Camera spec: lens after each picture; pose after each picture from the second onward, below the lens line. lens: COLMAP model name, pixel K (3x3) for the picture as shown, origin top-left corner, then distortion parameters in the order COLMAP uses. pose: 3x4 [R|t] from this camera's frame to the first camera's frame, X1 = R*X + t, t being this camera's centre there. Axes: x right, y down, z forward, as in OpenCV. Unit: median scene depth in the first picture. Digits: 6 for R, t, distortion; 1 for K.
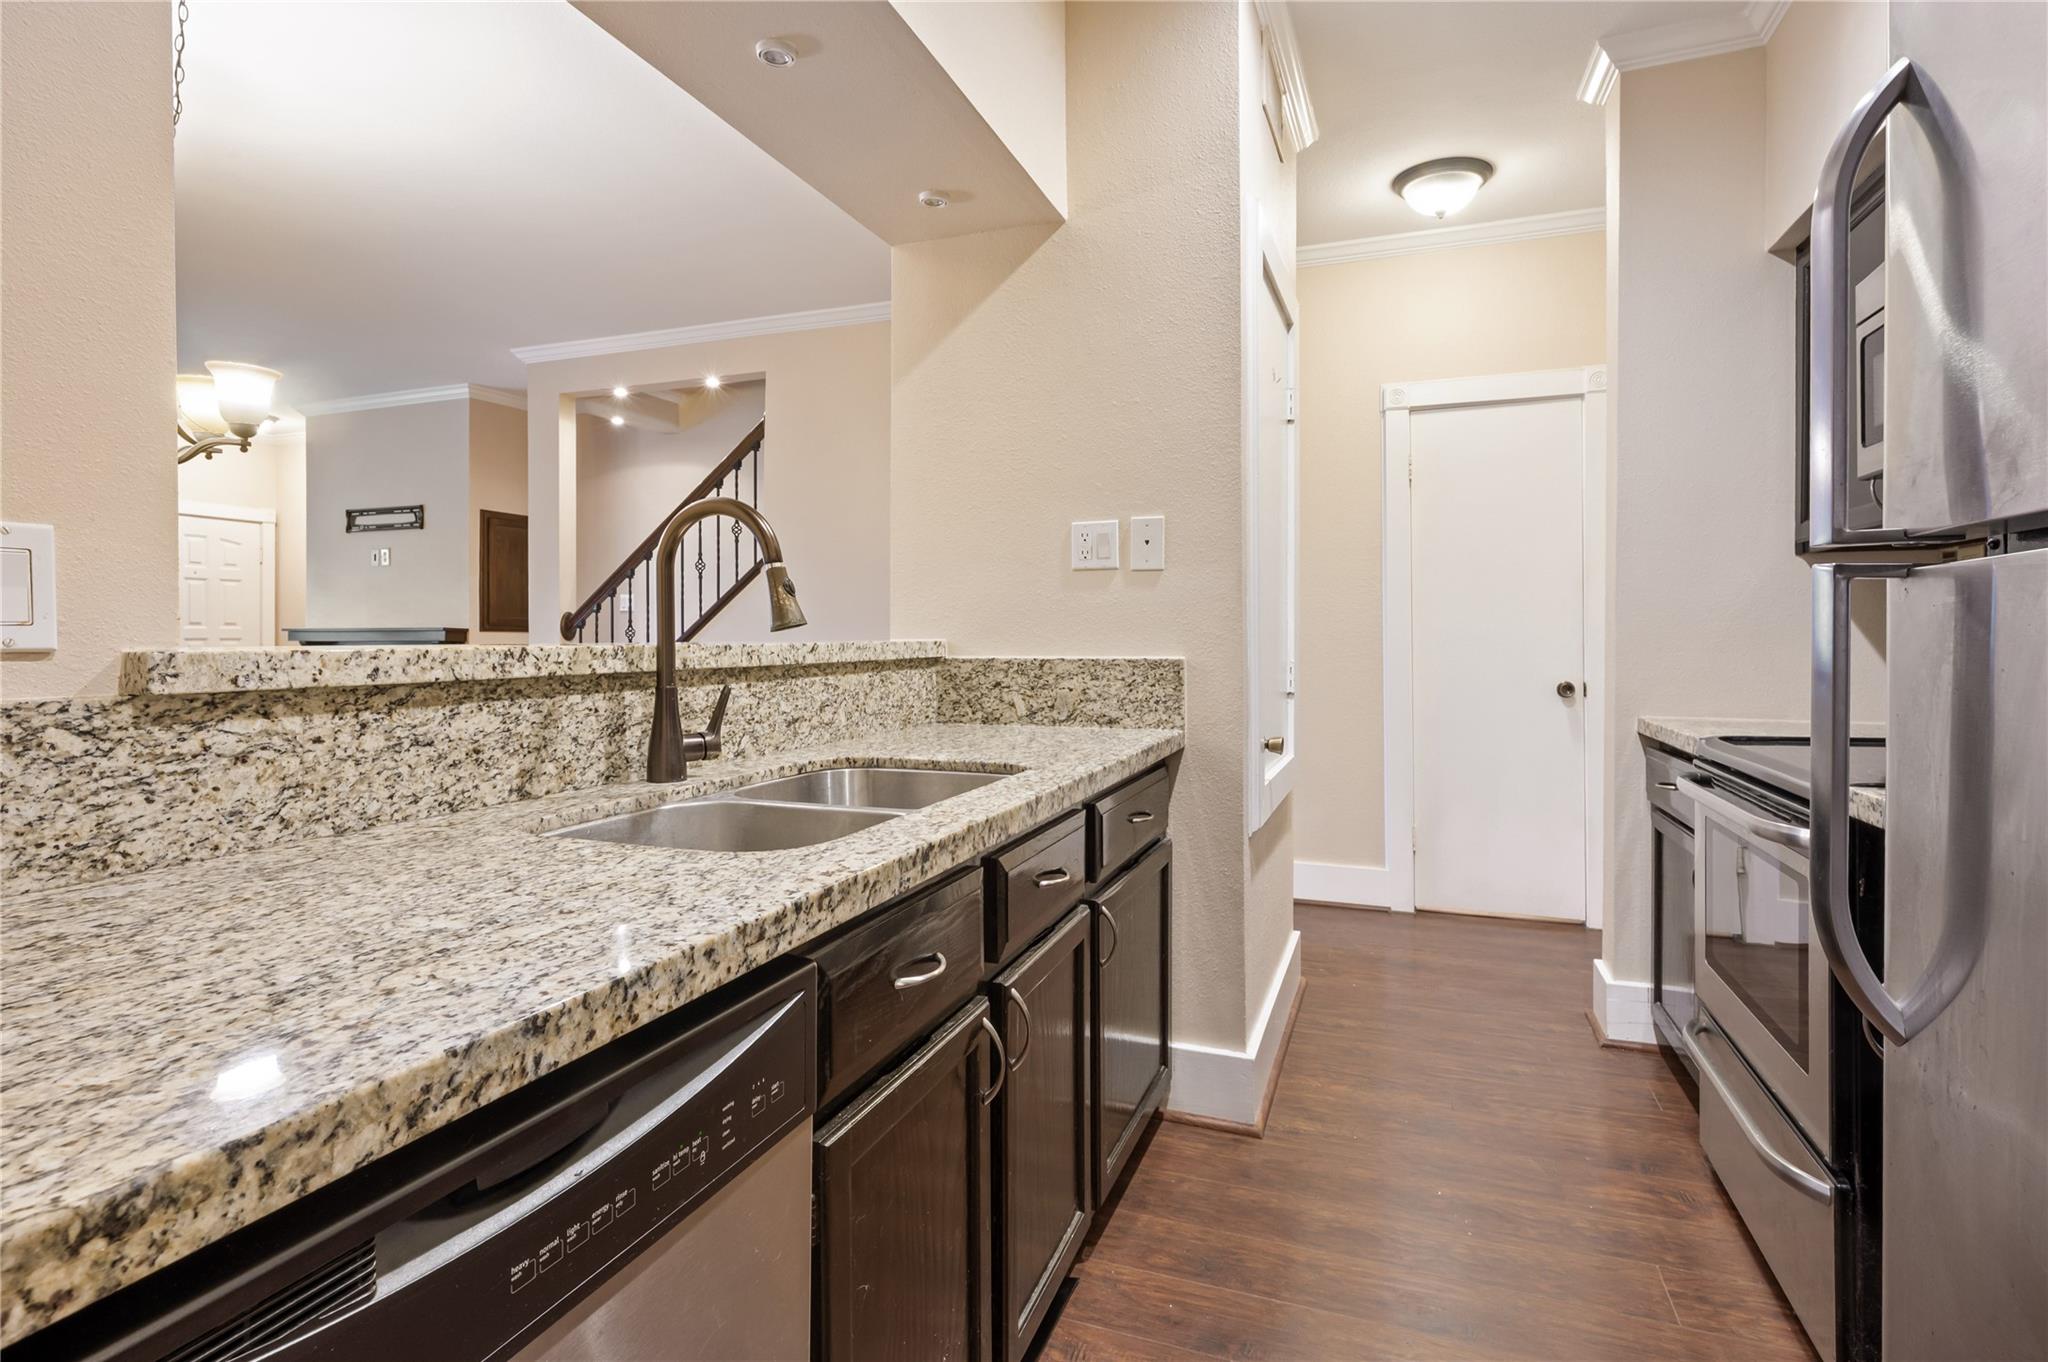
lens RADIAL K [[1007.3, 0, 1027.2], [0, 1007.3, 638.3], [0, 0, 1]] dist [0.002253, 0.000225]
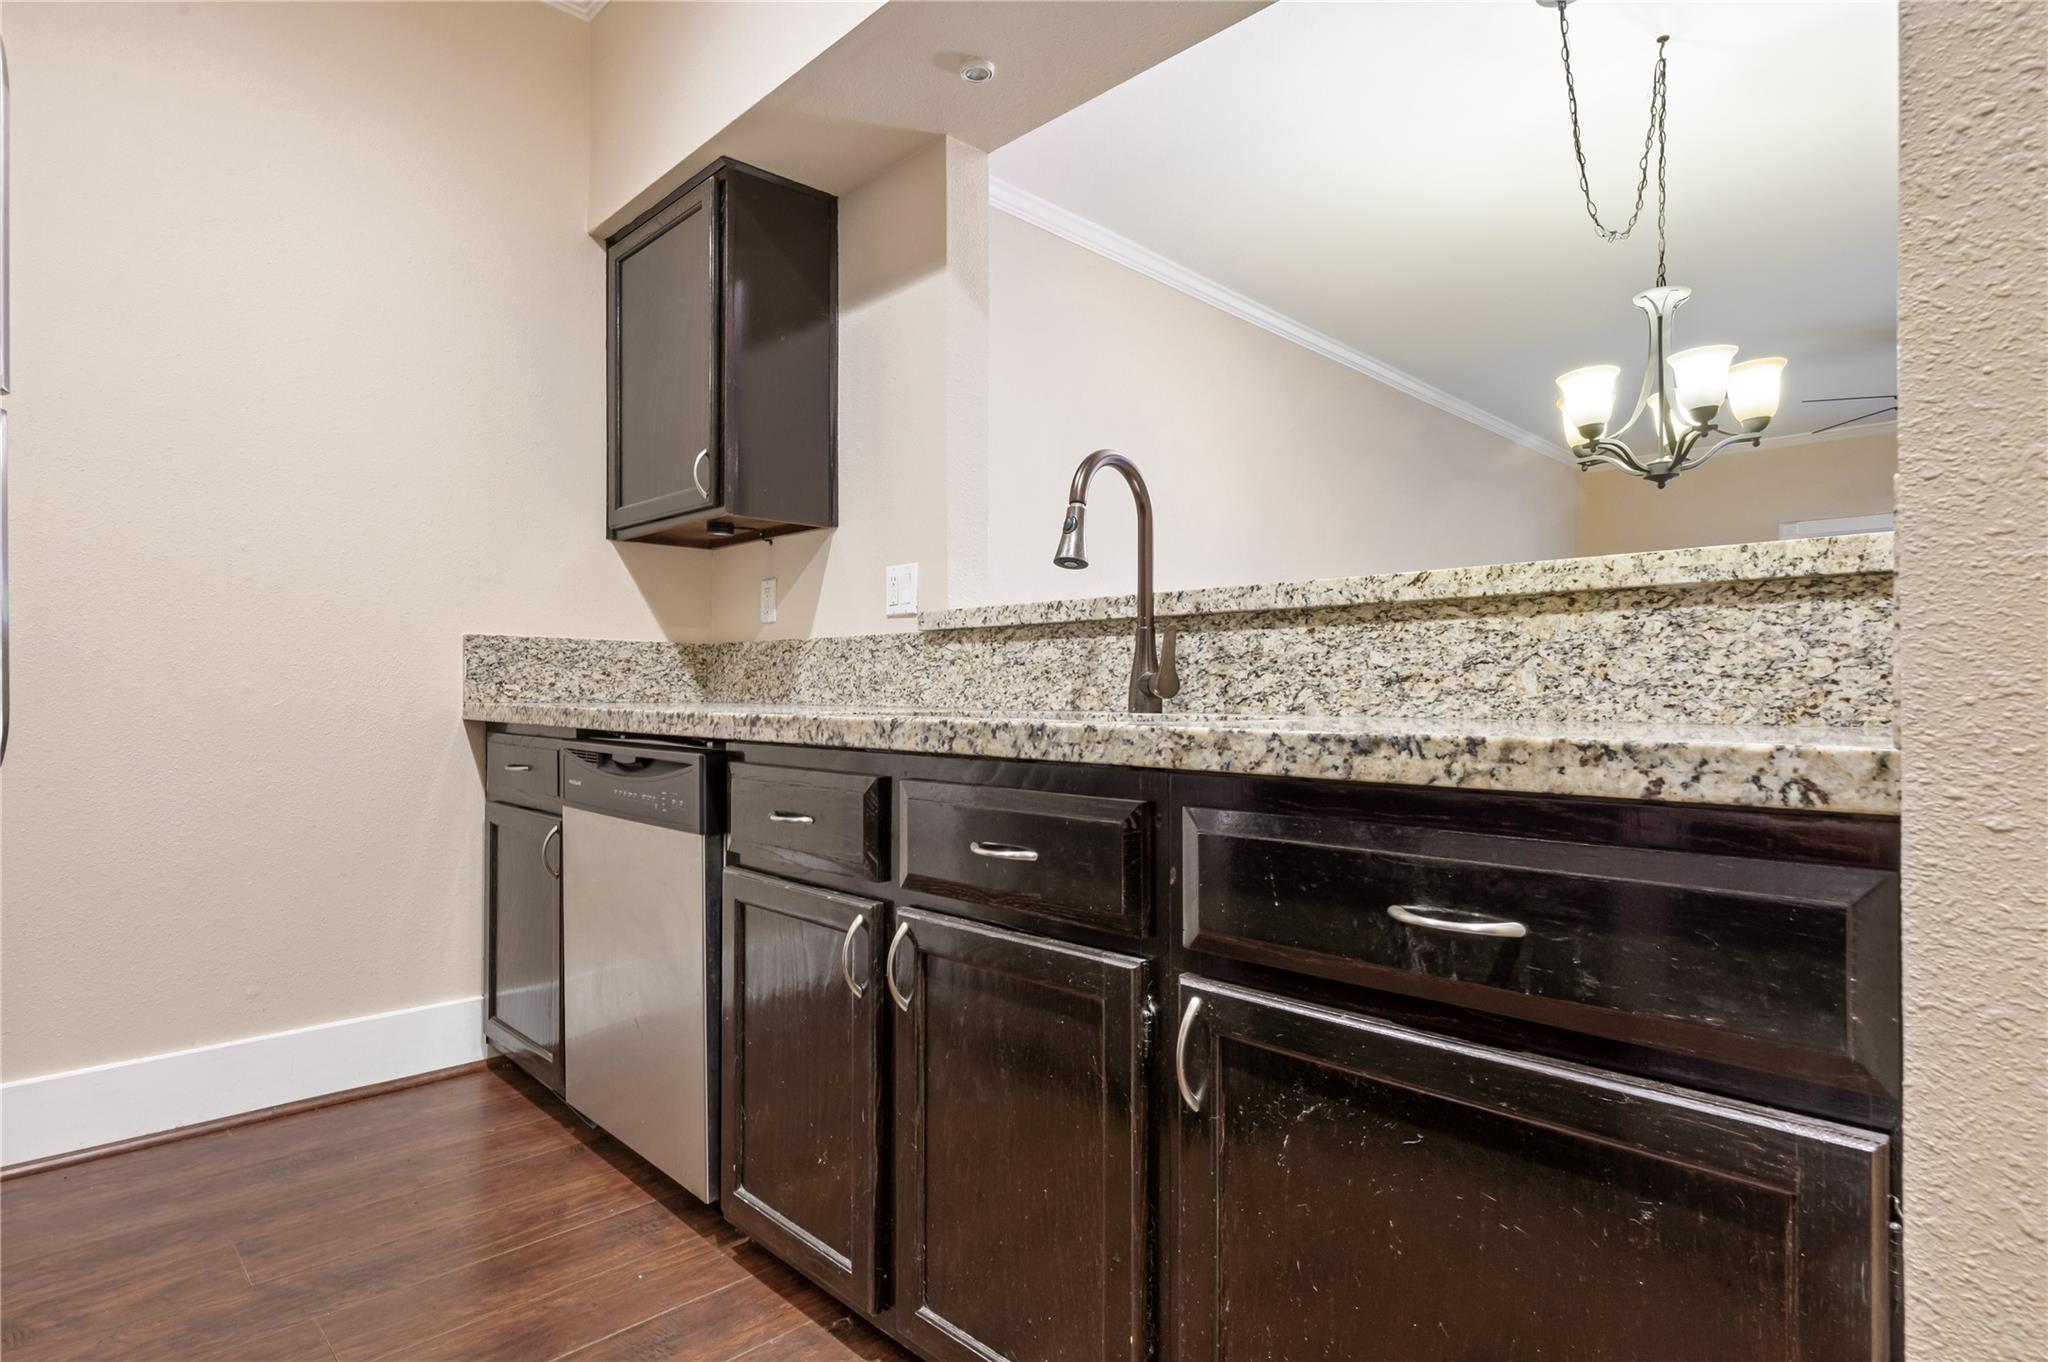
lens RADIAL K [[1054.9, 0, 1030.4], [0, 1054.9, 693.4], [0, 0, 1]] dist [-0.000767, 0.000029]
pose [[-0.417125, -0.000822, -0.908849, 0.834145], [-0.007196, 0.999971, 0.002399, 0.131314], [0.908821, 0.007541, -0.417118, 1.526788]]
